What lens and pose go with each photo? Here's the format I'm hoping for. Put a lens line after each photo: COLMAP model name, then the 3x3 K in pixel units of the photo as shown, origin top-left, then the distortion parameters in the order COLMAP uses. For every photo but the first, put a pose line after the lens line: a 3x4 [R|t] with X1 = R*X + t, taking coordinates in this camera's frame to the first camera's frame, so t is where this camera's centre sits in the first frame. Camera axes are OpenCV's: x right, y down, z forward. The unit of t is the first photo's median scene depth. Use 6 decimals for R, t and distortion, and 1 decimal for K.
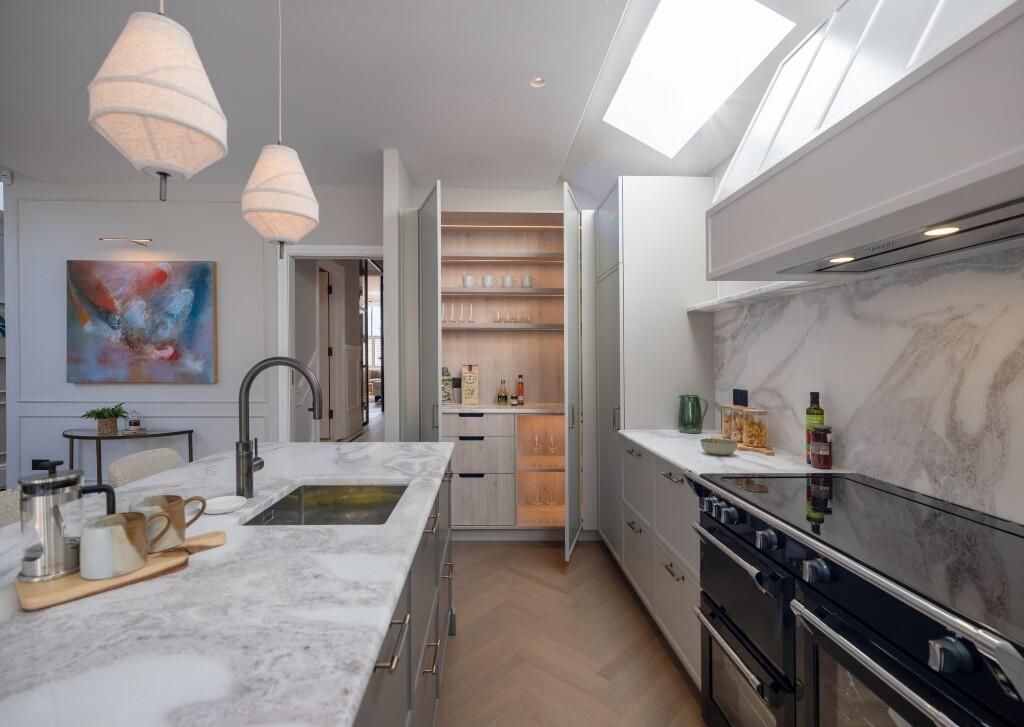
lens RADIAL K [[483.2, 0, 510.3], [0, 483.2, 361.8], [0, 0, 1]] dist [-0.002650, 0.000765]
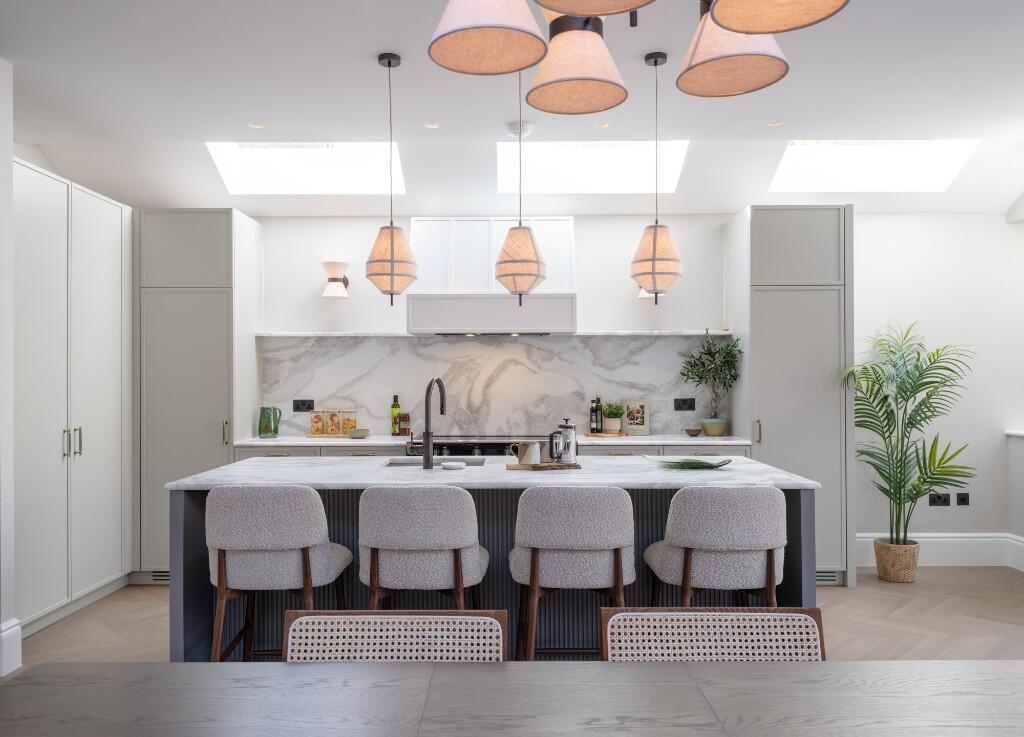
lens RADIAL K [[809.0, 0, 512.5], [0, 809.0, 369.9], [0, 0, 1]] dist [-0.000006, 0.000006]
pose [[0.059967, 0.008495, 0.998164, -2.338393], [0.004390, 0.999952, -0.008774, -0.002735], [-0.998191, 0.004908, 0.059927, 0.387063]]
